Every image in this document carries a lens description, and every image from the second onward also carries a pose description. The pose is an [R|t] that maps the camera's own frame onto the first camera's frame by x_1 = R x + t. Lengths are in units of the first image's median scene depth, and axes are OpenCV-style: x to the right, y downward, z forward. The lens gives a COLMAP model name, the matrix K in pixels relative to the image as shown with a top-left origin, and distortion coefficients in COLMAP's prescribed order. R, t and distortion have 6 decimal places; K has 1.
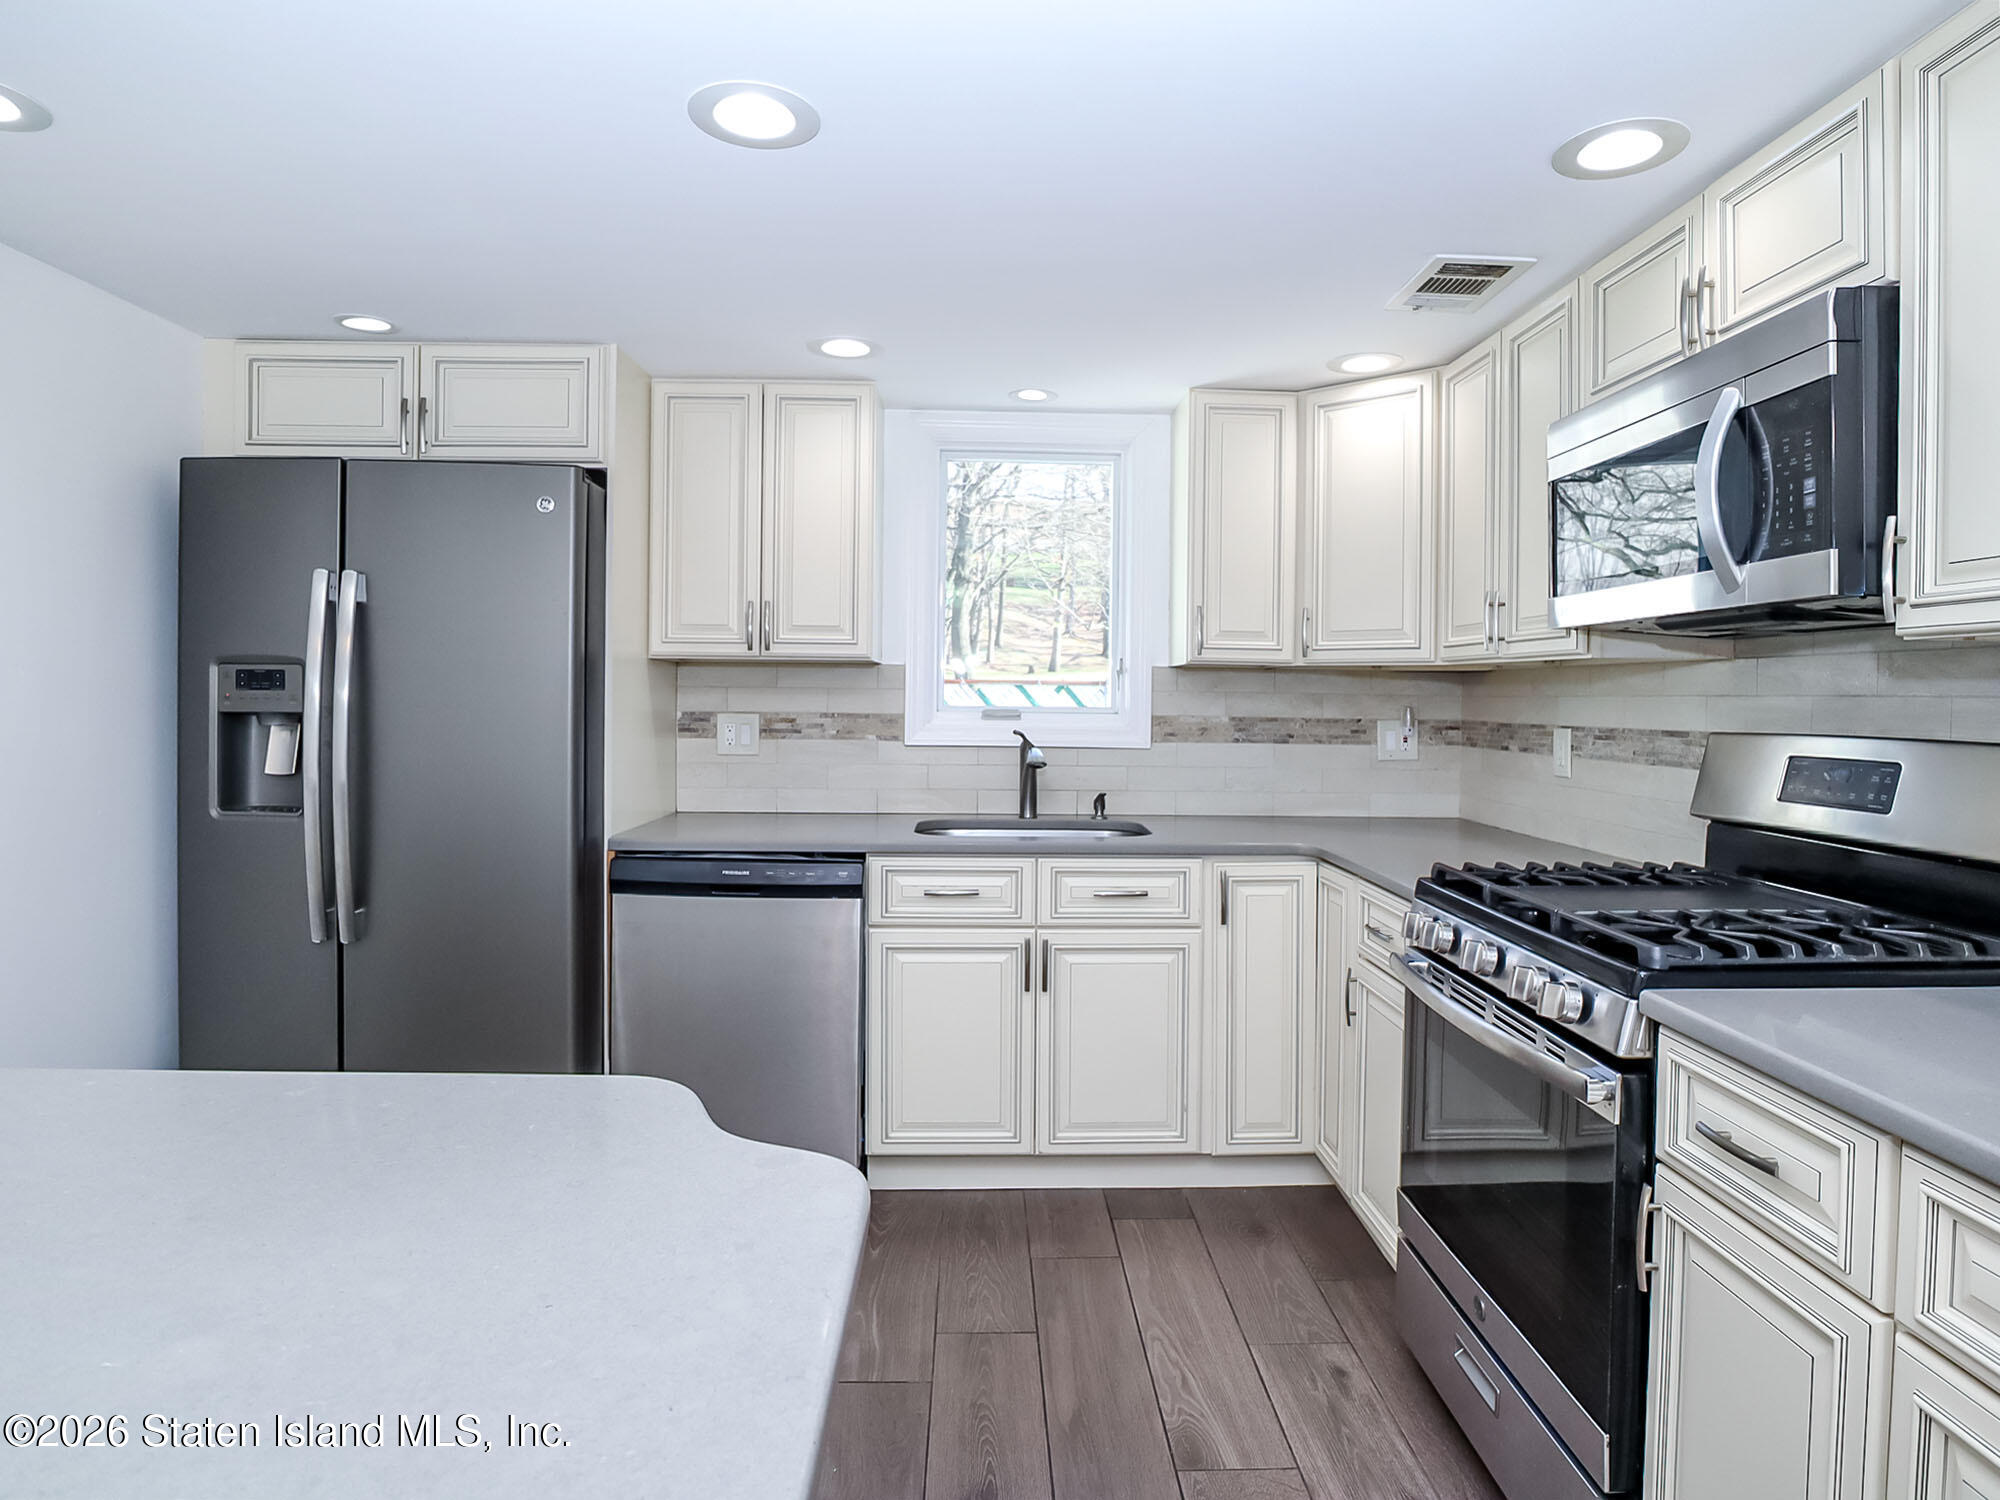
lens RADIAL K [[1105.6, 0, 1005.1], [0, 1105.6, 718.9], [0, 0, 1]] dist [-0.036186, 0.002783]
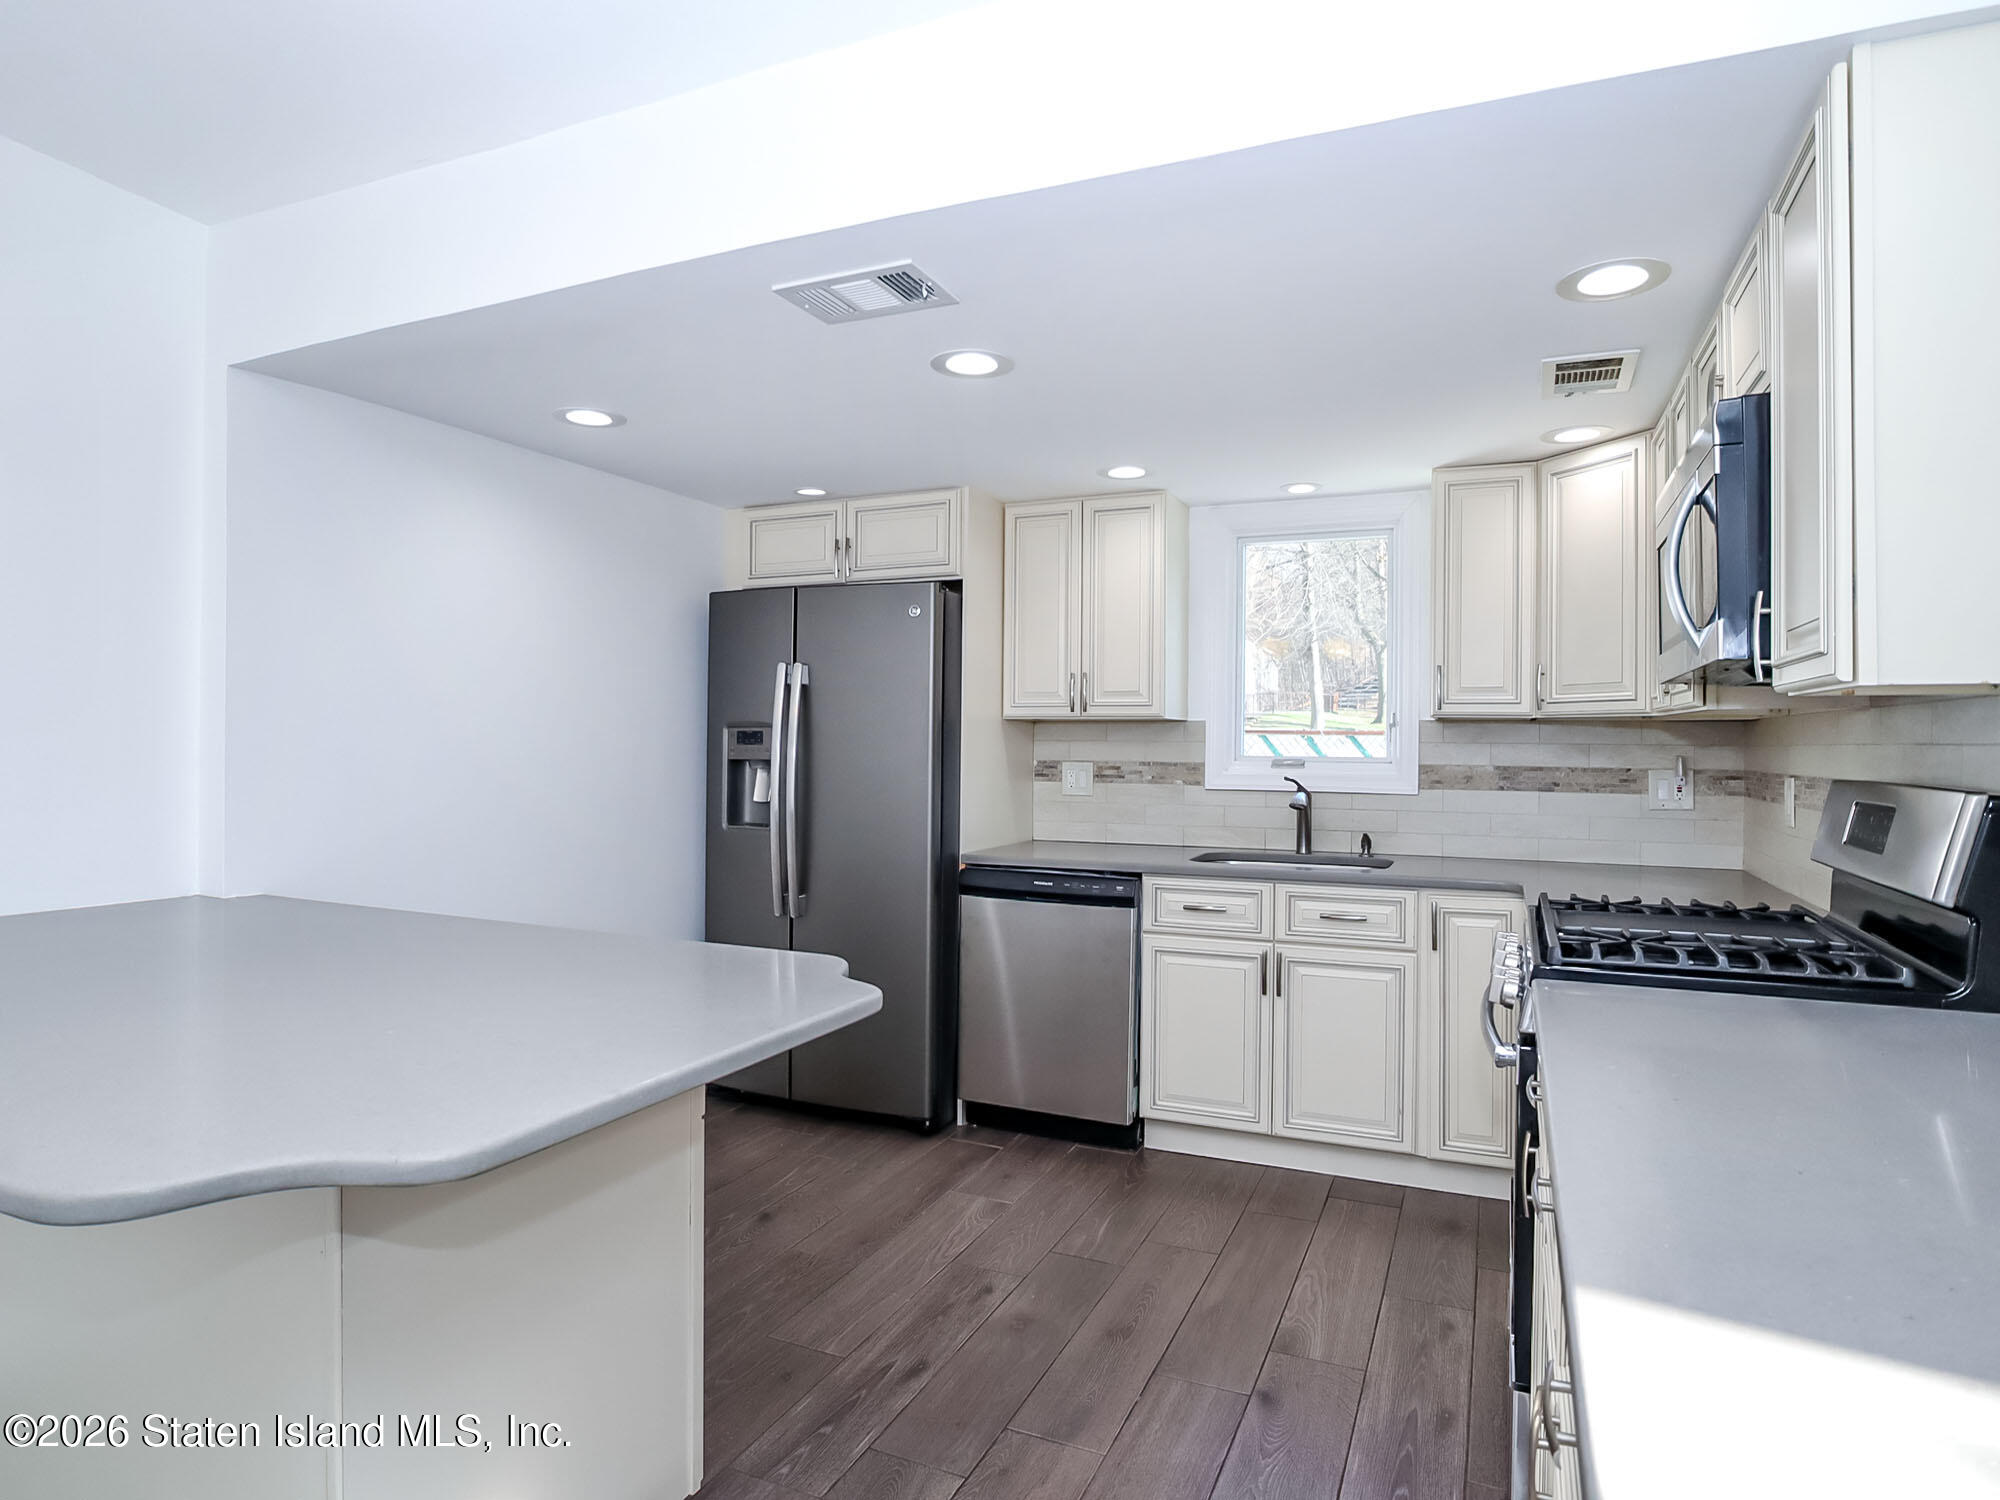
lens RADIAL K [[1131.4, 0, 971.9], [0, 1131.4, 748.8], [0, 0, 1]] dist [-0.048816, 0.020175]
pose [[0.883892, -0.002730, -0.467684, 0.295698], [-0.006492, 0.999815, -0.018105, 0.004948], [0.467646, 0.019039, 0.883711, -0.216026]]
